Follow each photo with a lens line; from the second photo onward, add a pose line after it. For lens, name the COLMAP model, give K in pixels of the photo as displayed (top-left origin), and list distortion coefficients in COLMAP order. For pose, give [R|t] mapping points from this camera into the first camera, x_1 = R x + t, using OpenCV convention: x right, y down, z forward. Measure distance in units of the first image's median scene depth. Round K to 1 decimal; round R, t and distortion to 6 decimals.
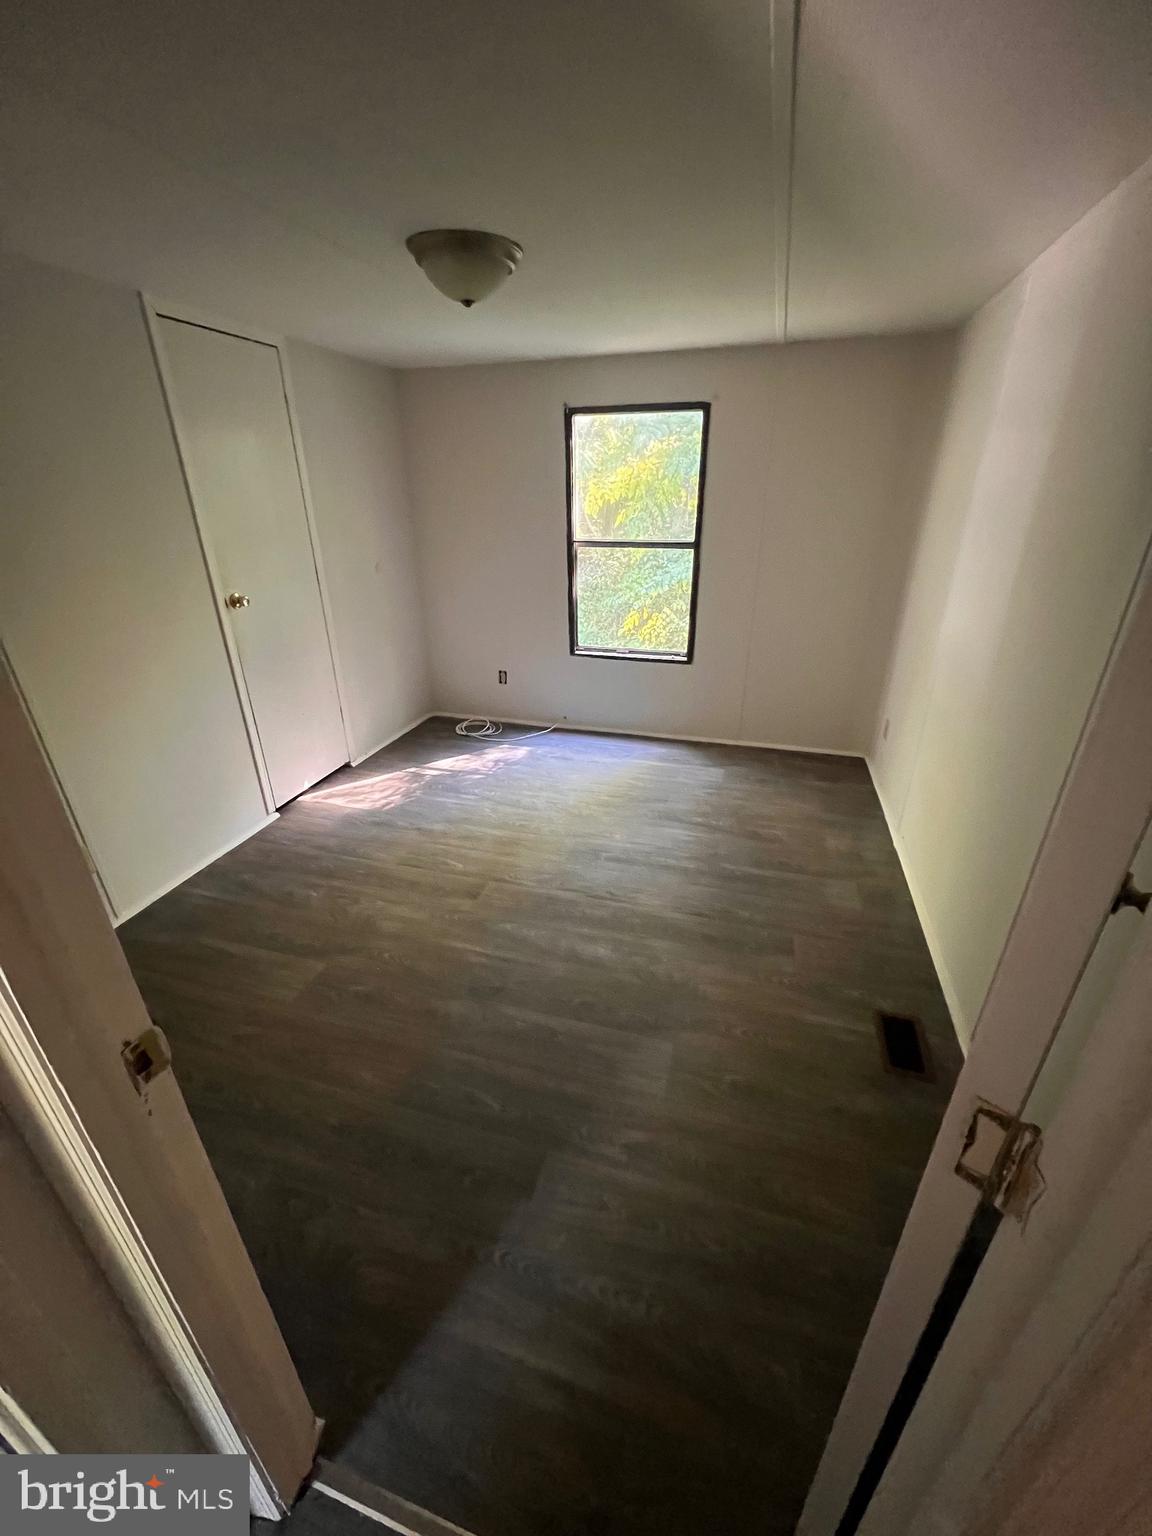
lens RADIAL K [[612.1, 0, 575.7], [0, 612.1, 777.8], [0, 0, 1]] dist [-0.000869, 0.000663]
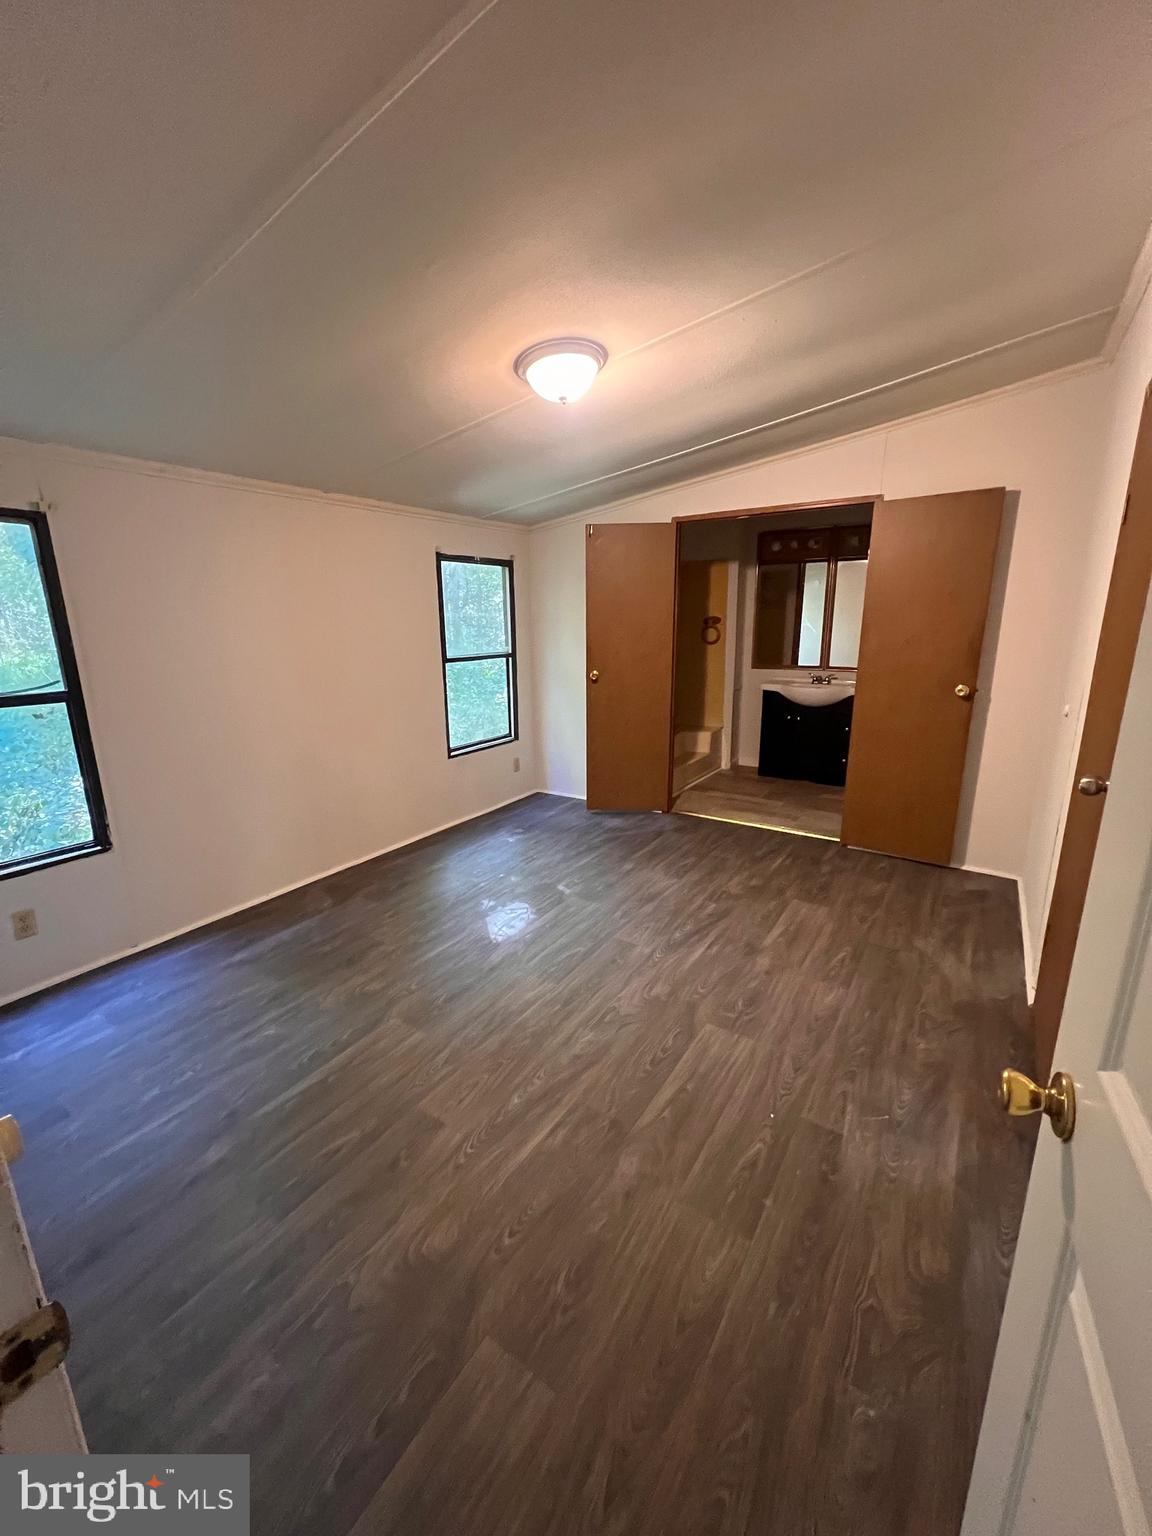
lens RADIAL K [[621.5, 0, 574.5], [0, 621.5, 752.9], [0, 0, 1]] dist [0.015956, -0.000647]
pose [[0.292171, -0.210683, 0.932871, -0.869229], [0.411786, 0.908096, 0.076119, -0.250594], [-0.863173, 0.361904, 0.352076, 0.489655]]
